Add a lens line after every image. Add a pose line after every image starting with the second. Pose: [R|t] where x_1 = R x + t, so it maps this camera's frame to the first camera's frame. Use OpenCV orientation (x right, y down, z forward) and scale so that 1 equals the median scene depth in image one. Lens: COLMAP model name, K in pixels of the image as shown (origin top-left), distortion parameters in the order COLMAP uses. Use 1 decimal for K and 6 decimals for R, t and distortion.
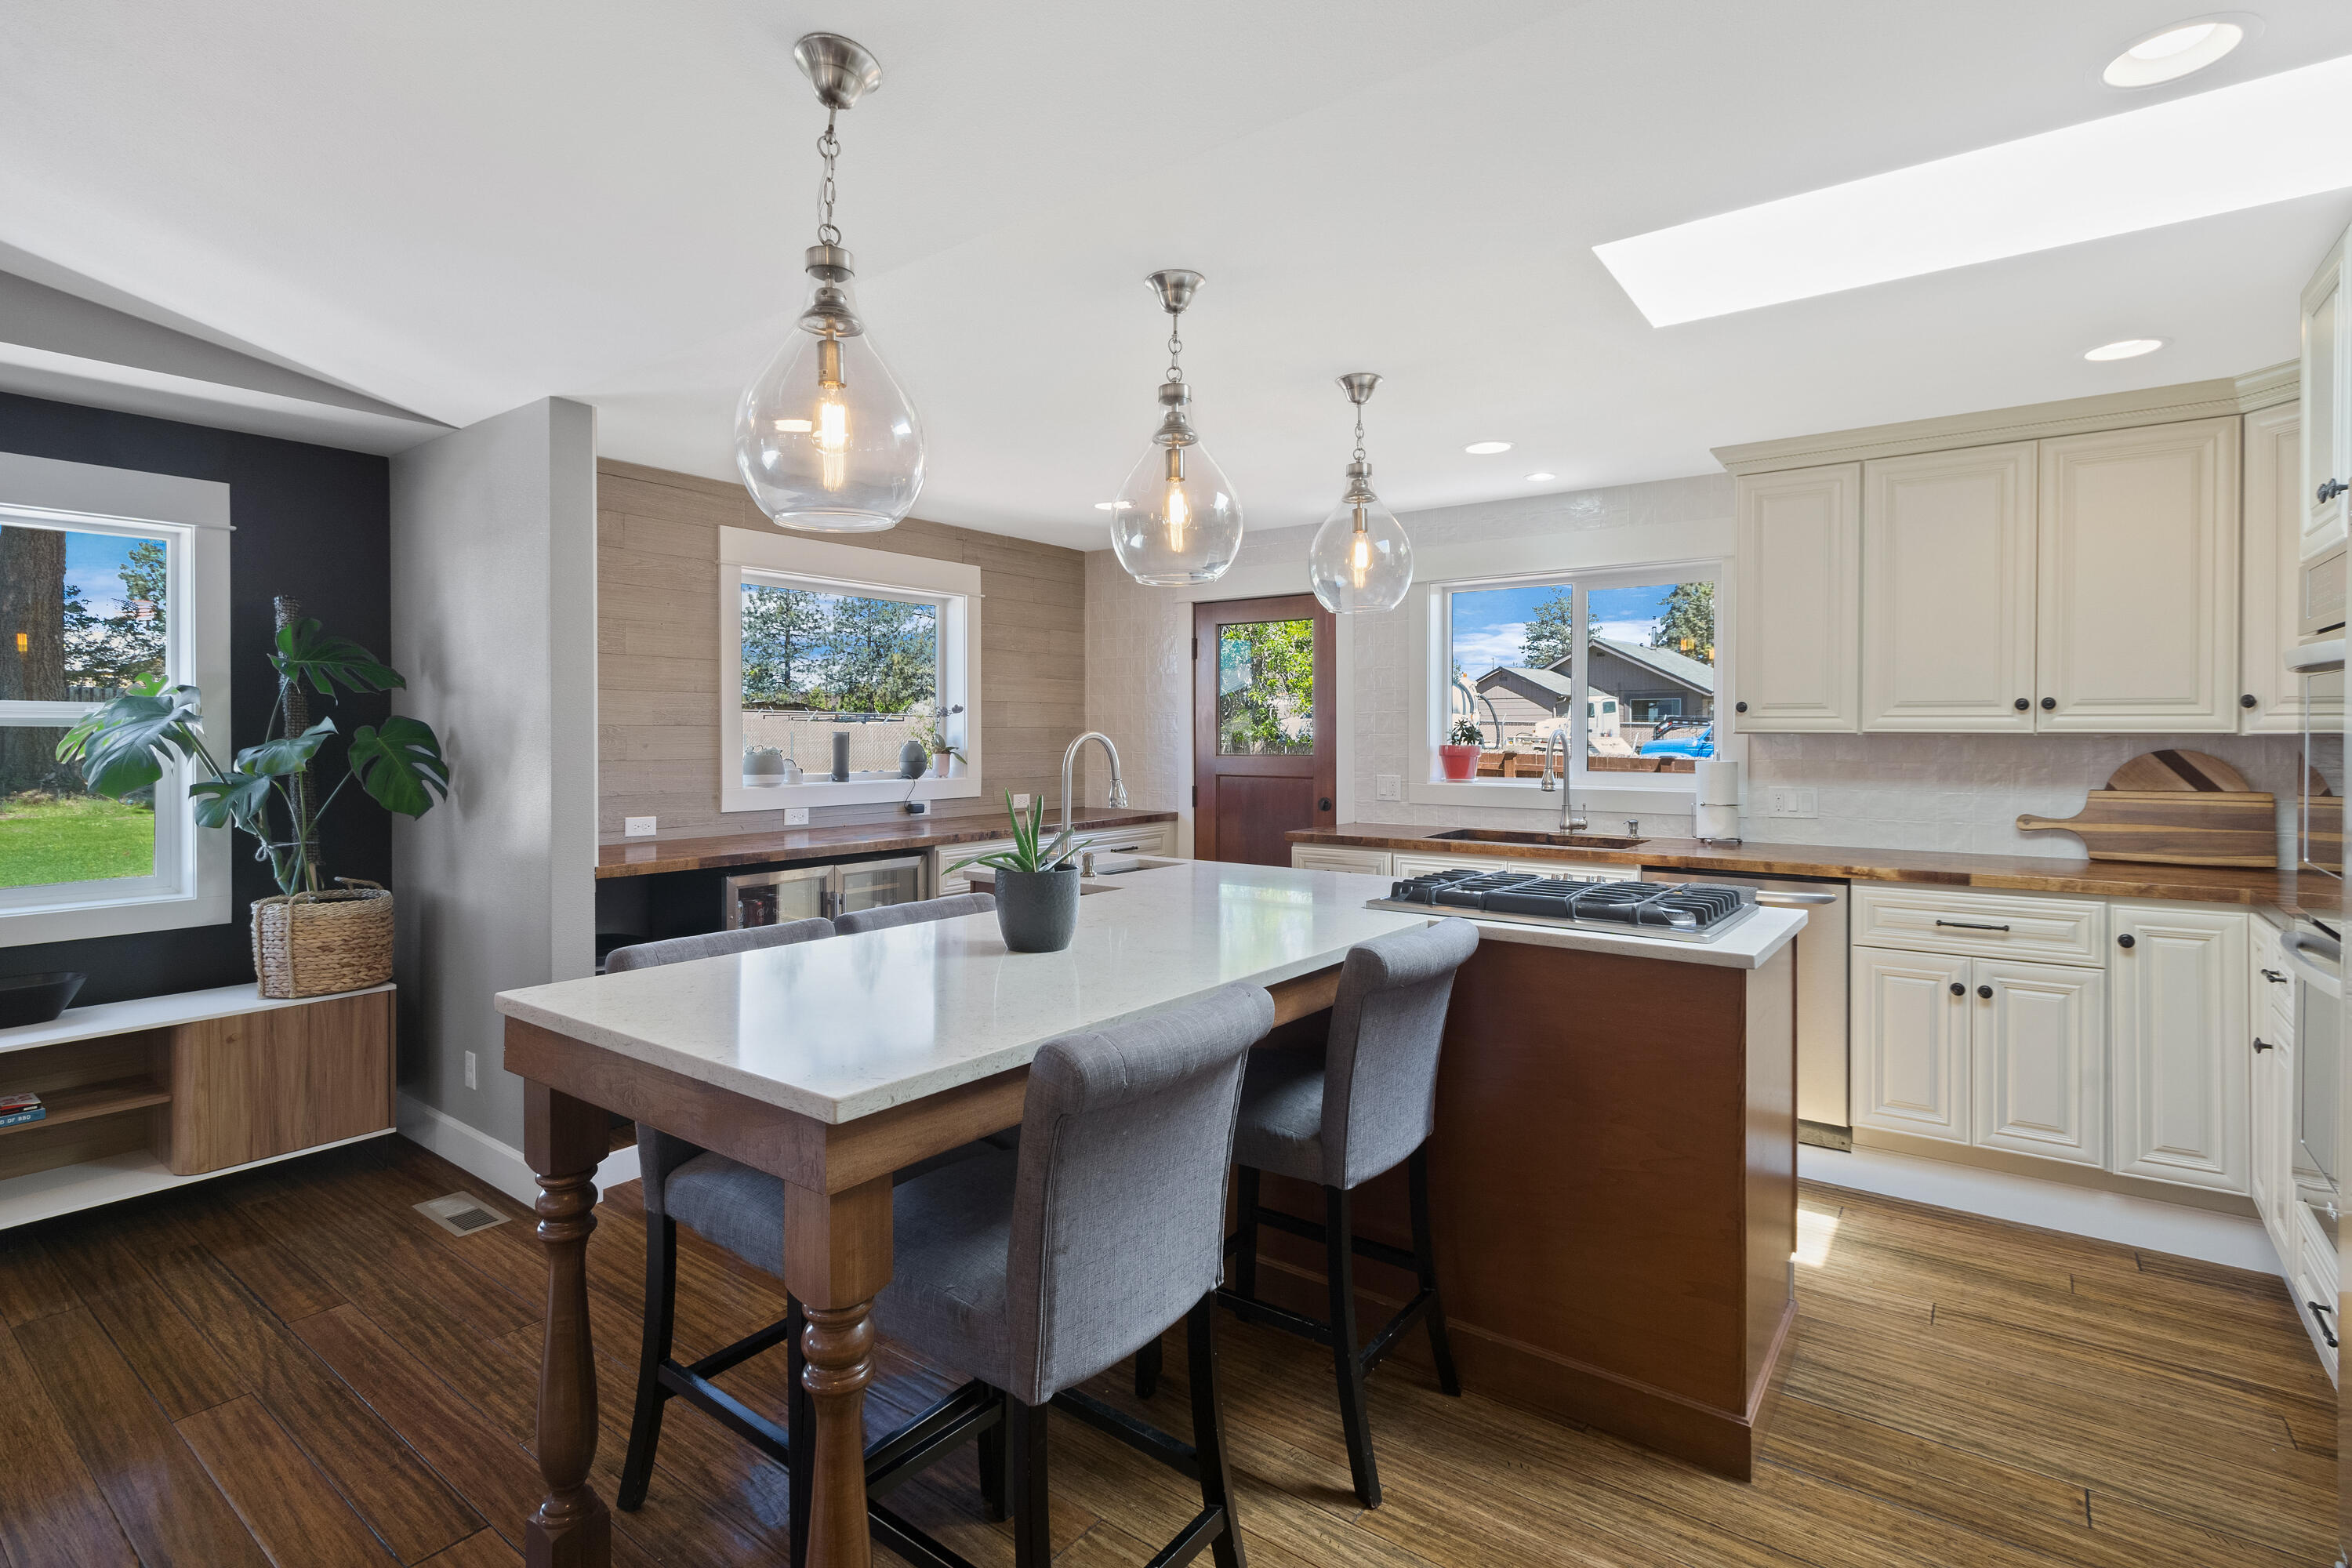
lens RADIAL K [[1111.5, 0, 1175.5], [0, 1111.5, 735.4], [0, 0, 1]] dist [-0.002333, -0.000156]
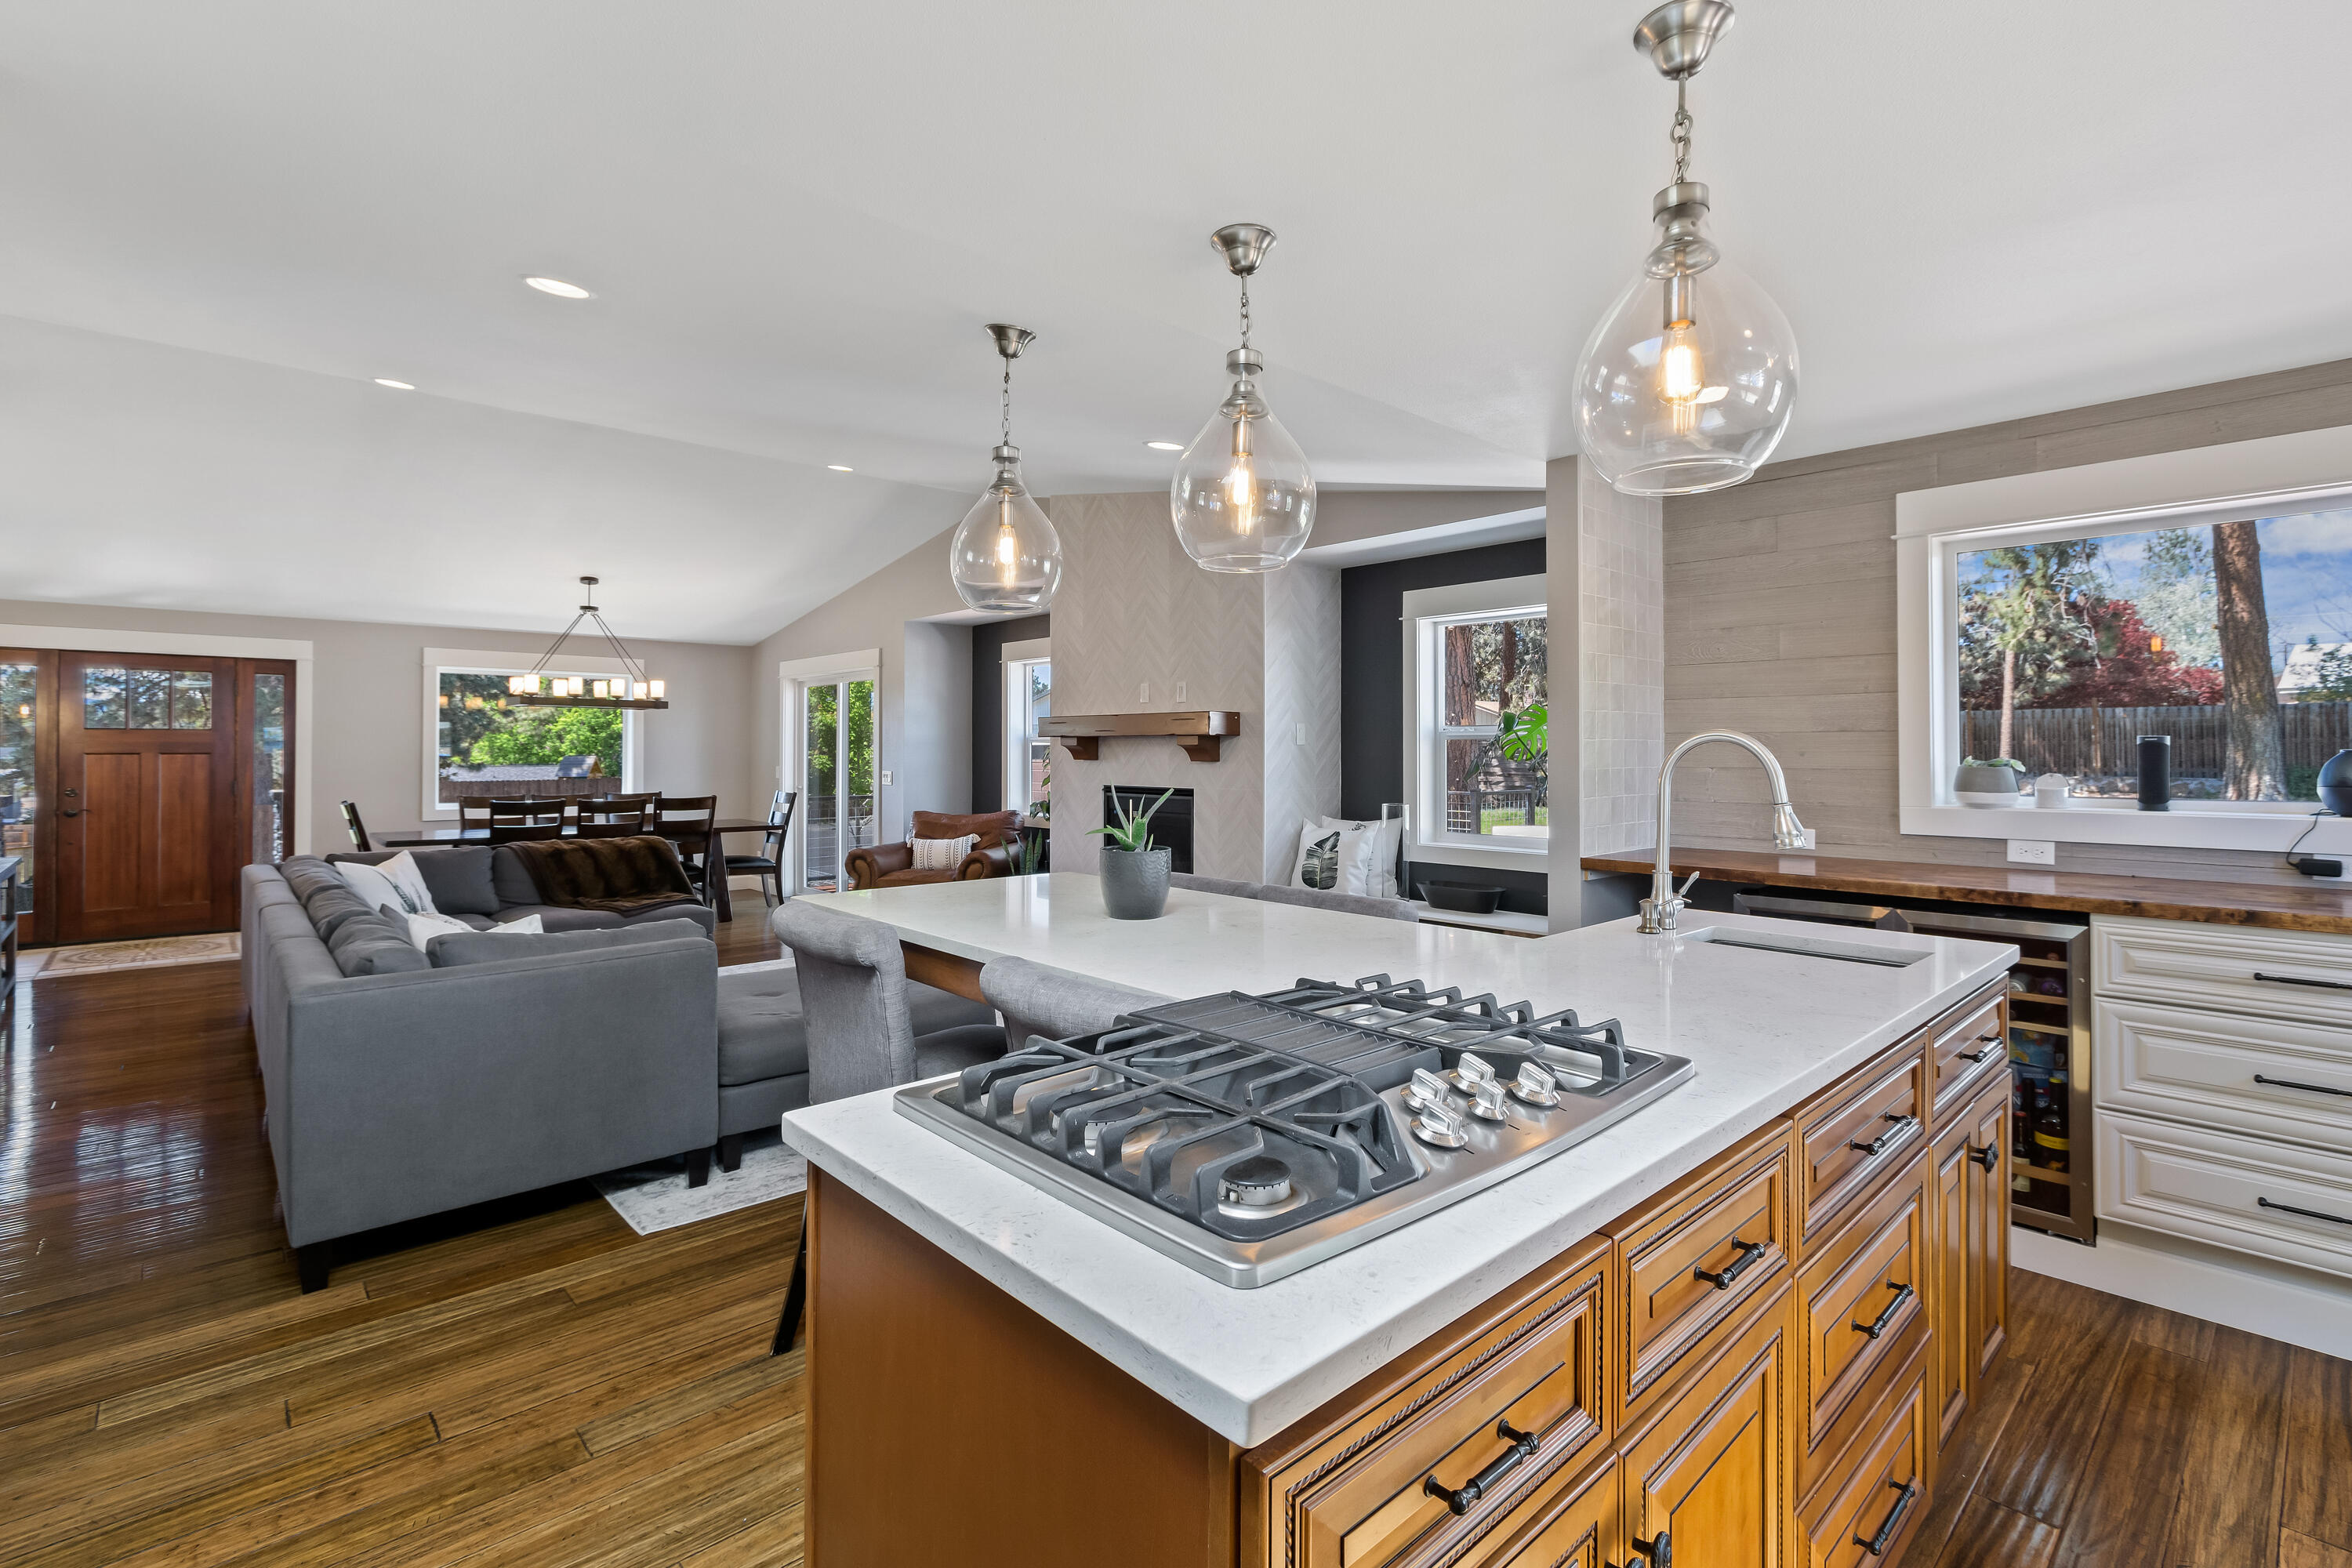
lens RADIAL K [[1089.2, 0, 1176.0], [0, 1089.2, 734.3], [0, 0, 1]] dist [0.001059, 0.000045]
pose [[-0.185633, -0.015467, -0.982497, 0.614516], [-0.002662, 0.999880, -0.015237, 0.010678], [0.982615, -0.000213, -0.185652, 0.760482]]
